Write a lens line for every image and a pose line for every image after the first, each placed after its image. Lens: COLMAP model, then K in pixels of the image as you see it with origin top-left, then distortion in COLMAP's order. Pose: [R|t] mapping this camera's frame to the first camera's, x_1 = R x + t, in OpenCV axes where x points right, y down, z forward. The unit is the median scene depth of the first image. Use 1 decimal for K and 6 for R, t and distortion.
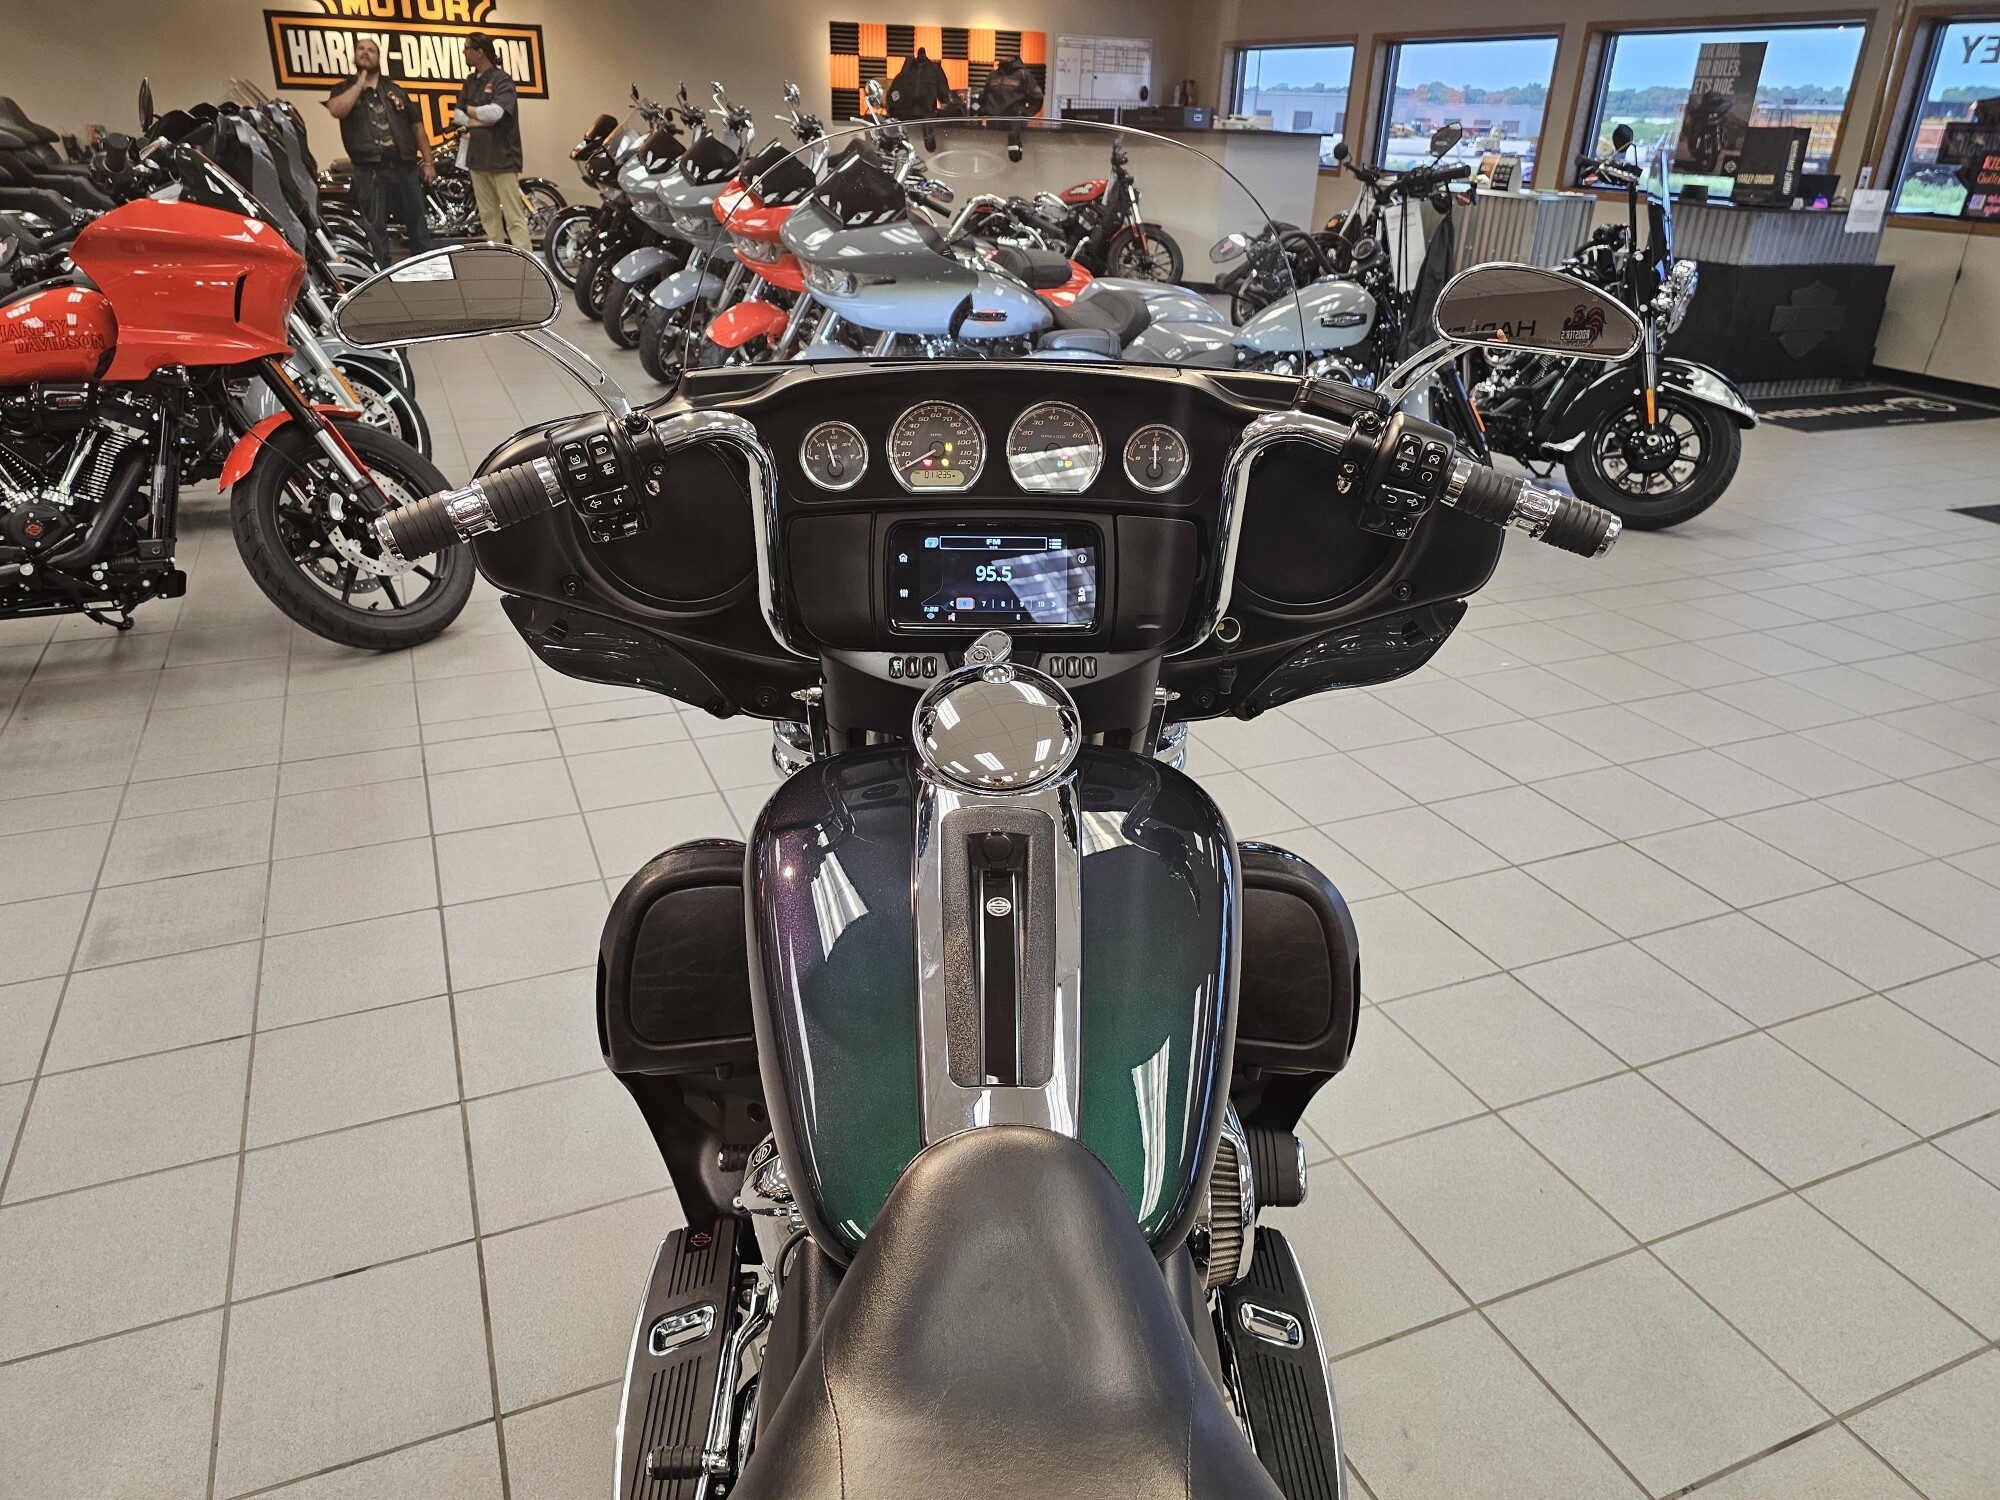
lens RADIAL K [[1360.4, 0, 988.9], [0, 1360.4, 747.5], [0, 0, 1]] dist [0.030815, -0.030861]
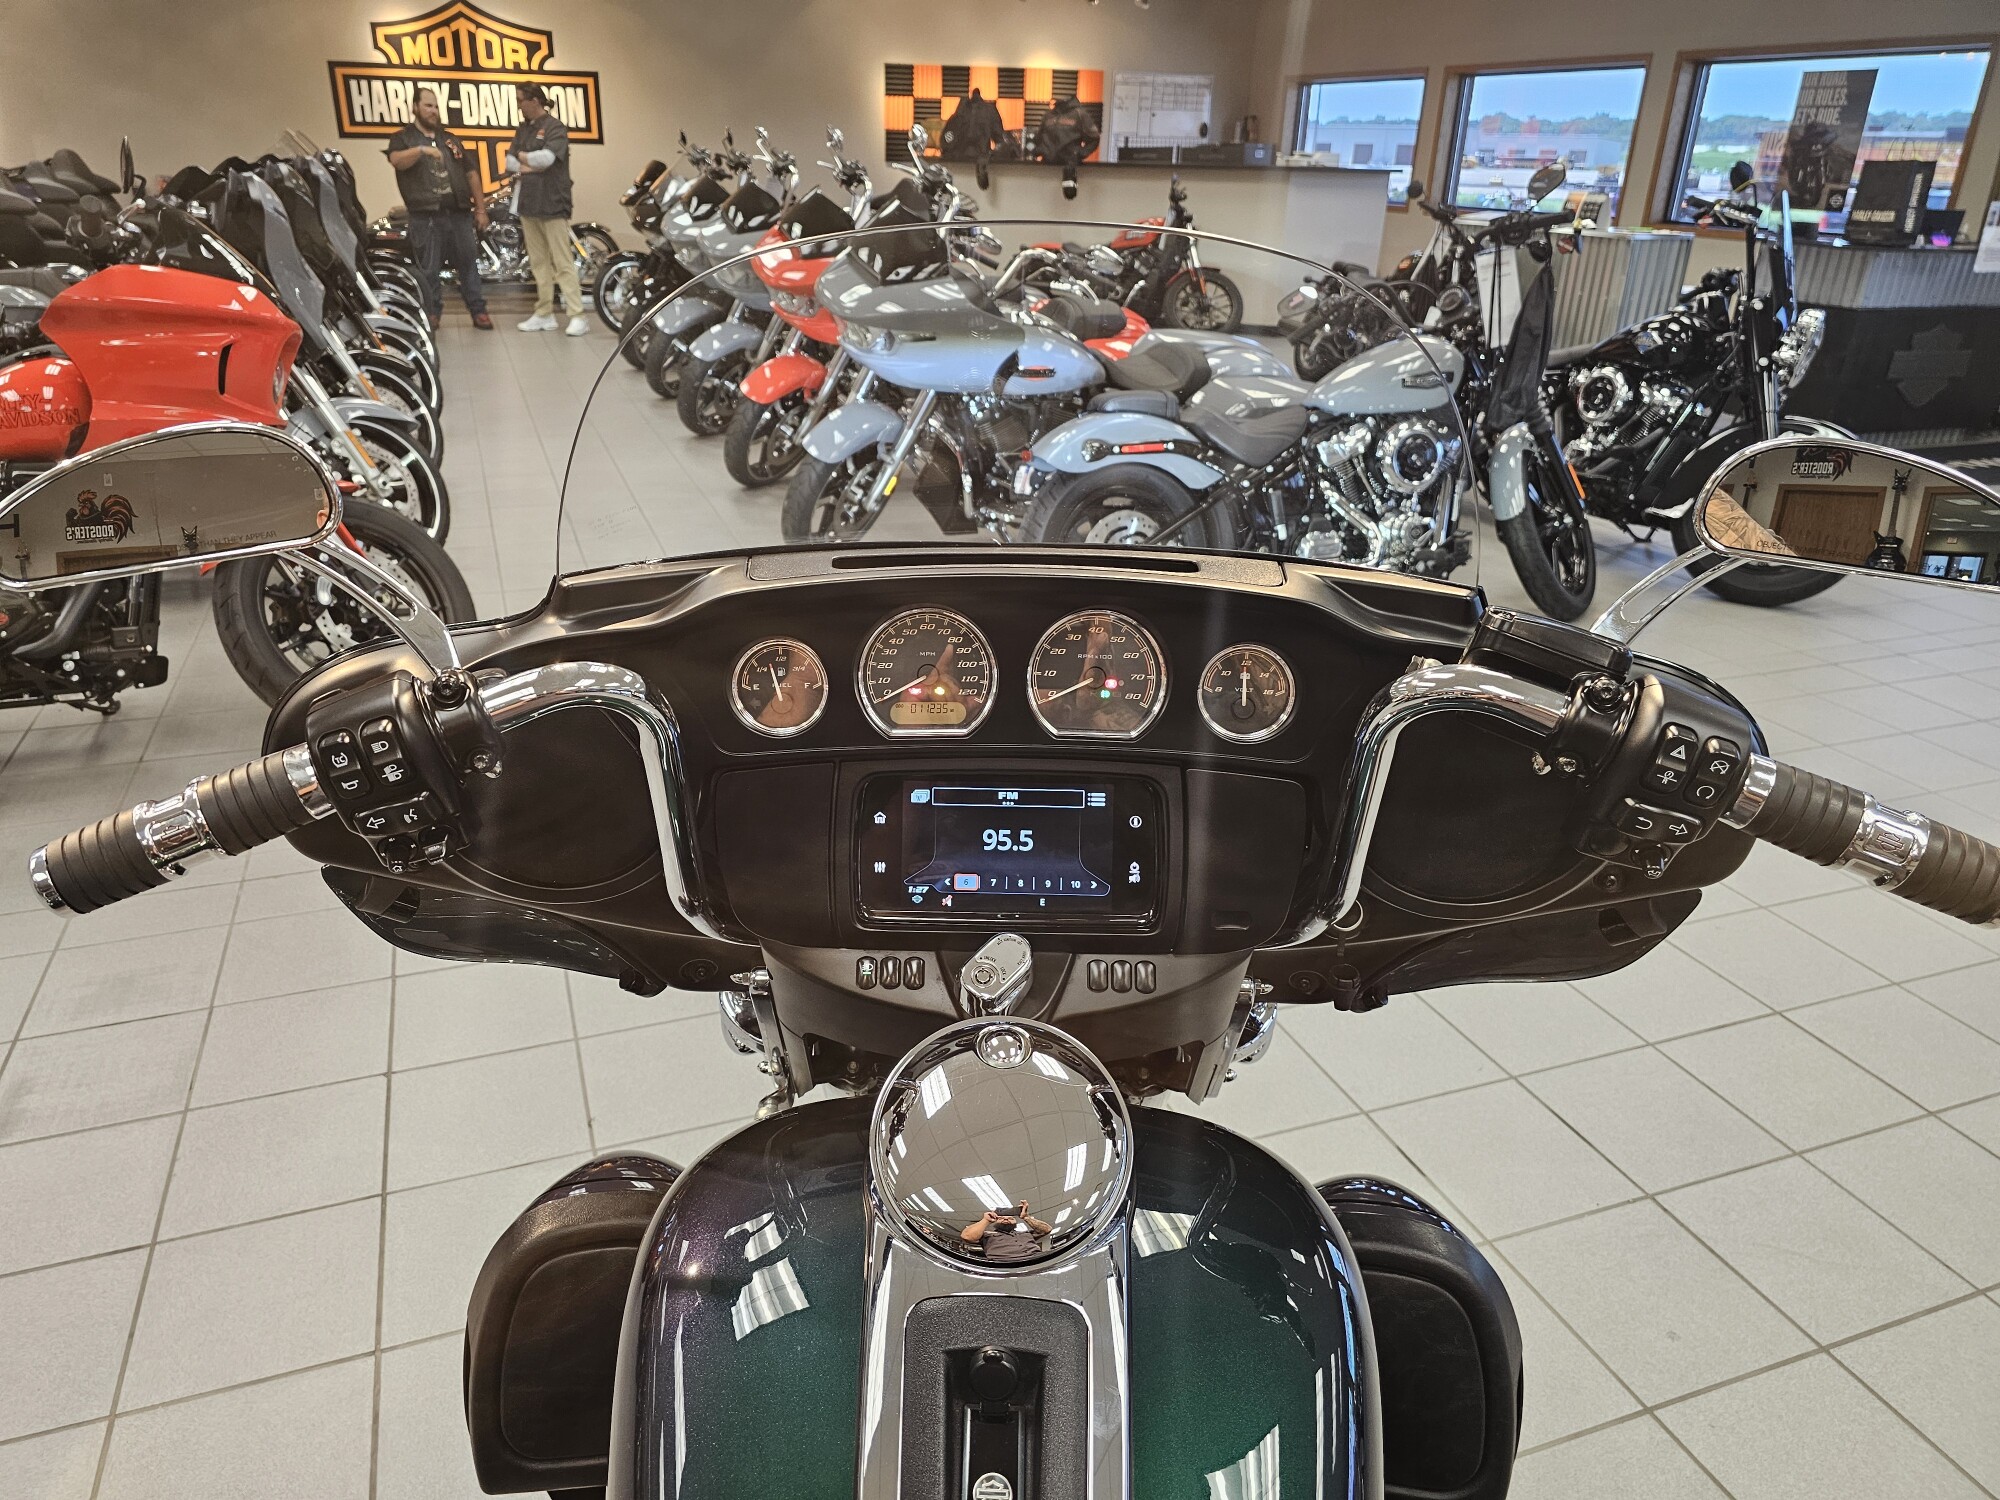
lens RADIAL K [[1356.2, 0, 951.3], [0, 1356.2, 741.2], [0, 0, 1]] dist [0.034540, -0.037191]
pose [[0.997888, 0.014862, -0.063240, 0.003976], [-0.016452, 0.999559, -0.024701, -0.035857], [0.062845, 0.025689, 0.997693, 0.066657]]
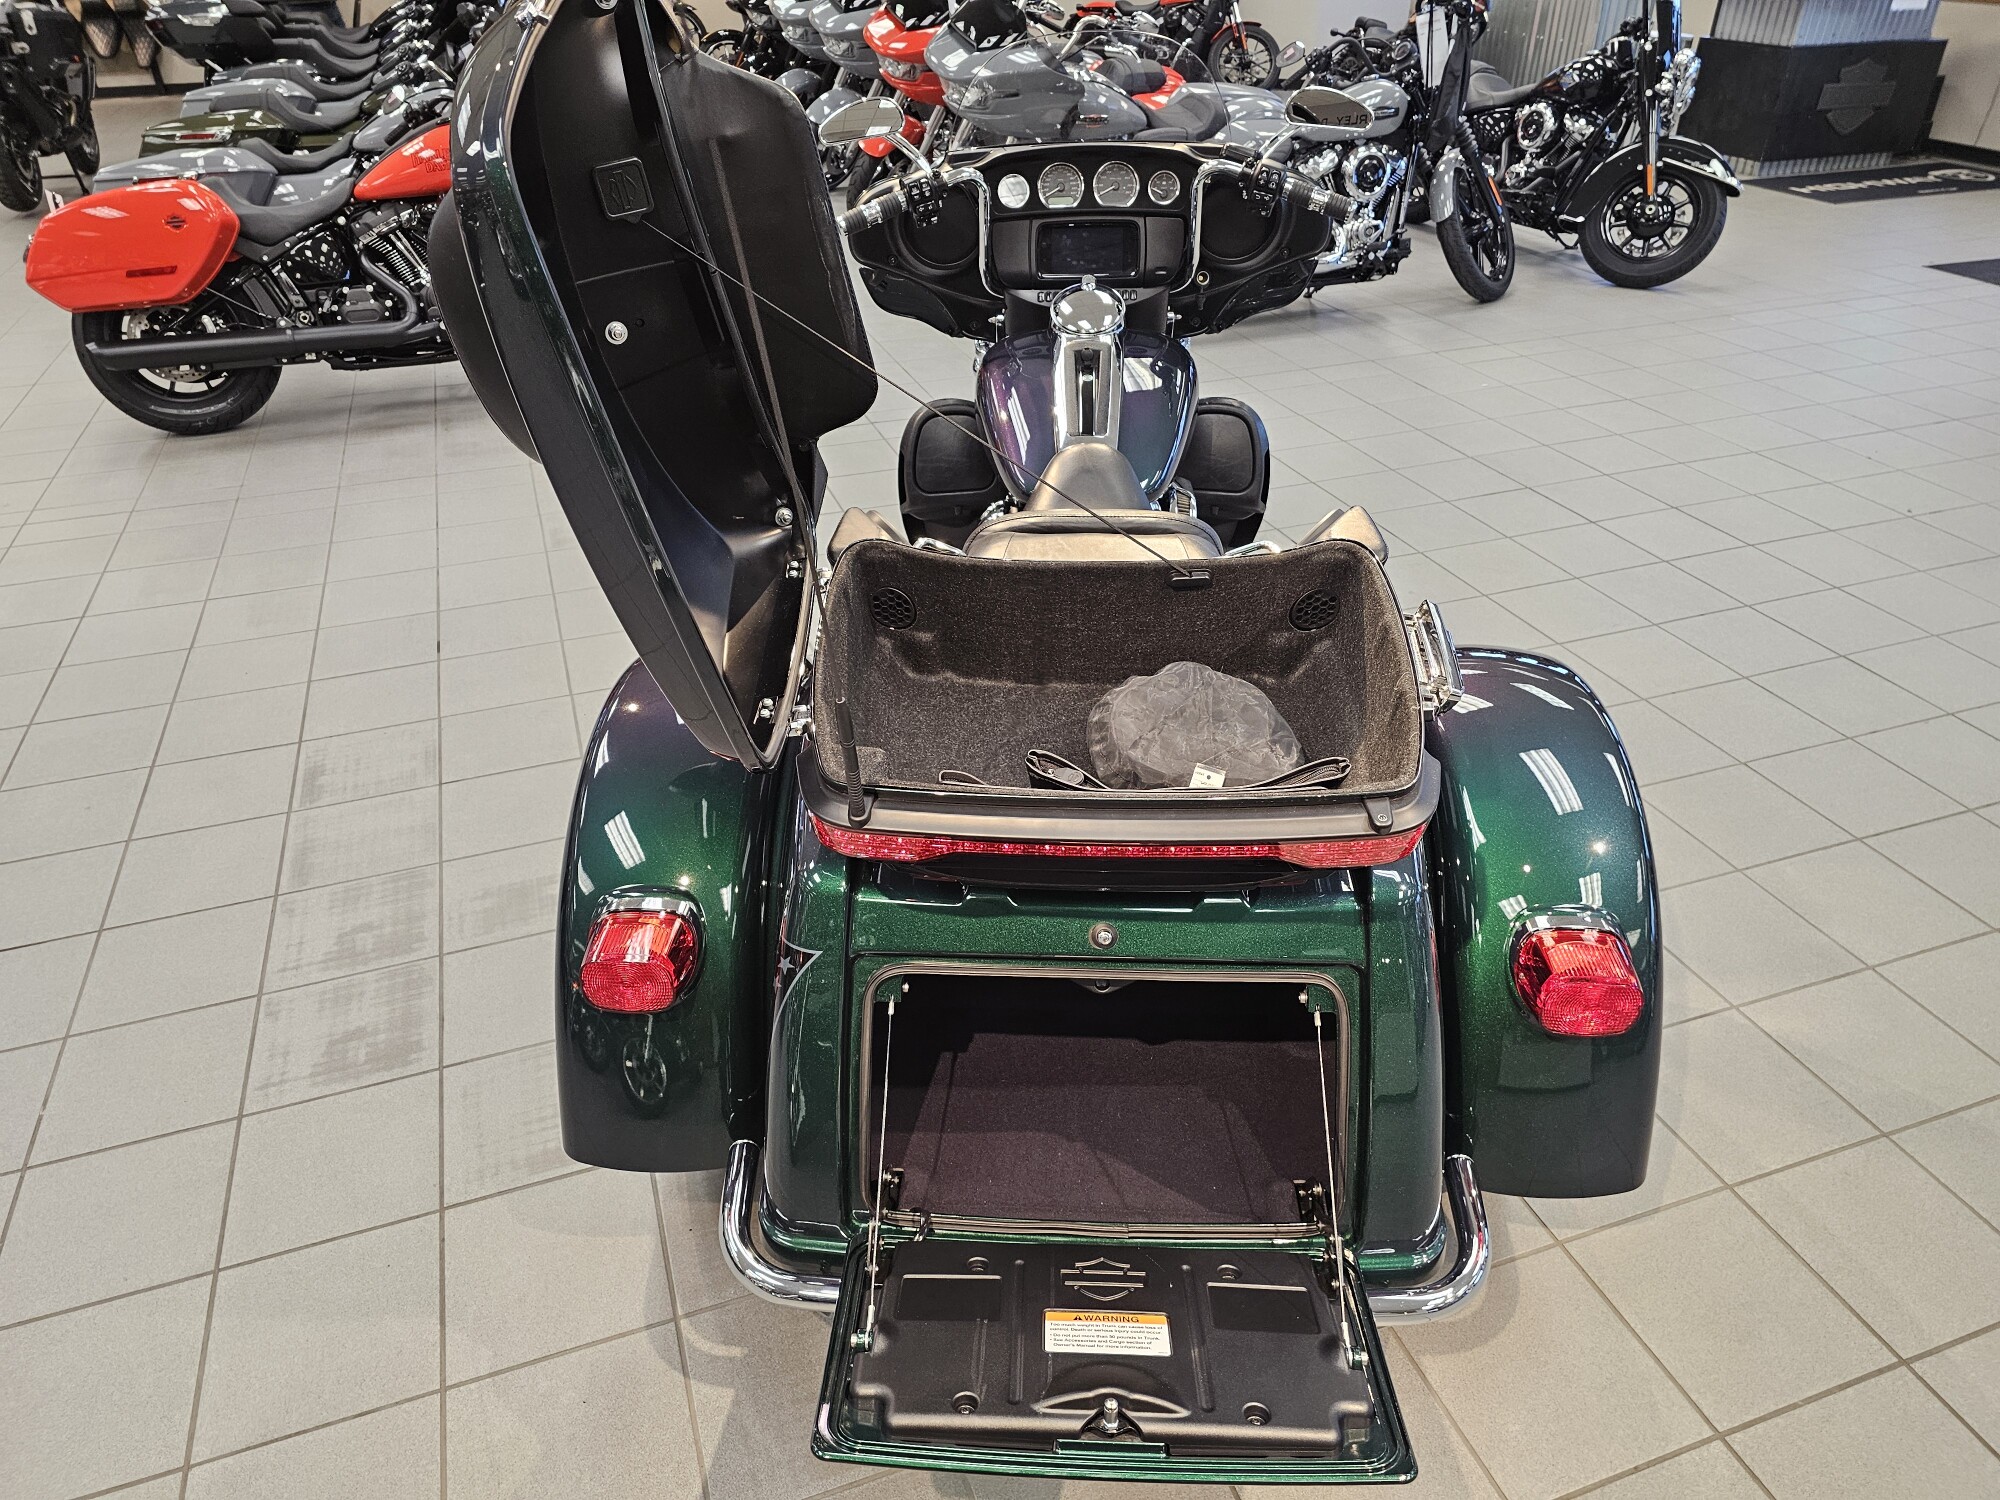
lens RADIAL K [[1361.0, 0, 977.6], [0, 1361.0, 771.0], [0, 0, 1]] dist [0.007331, -0.007263]
pose [[0.996155, 0.003528, -0.087538, 0.004677], [0.008540, 0.990520, 0.137103, 0.083931], [0.087192, -0.137323, 0.986681, -0.265162]]
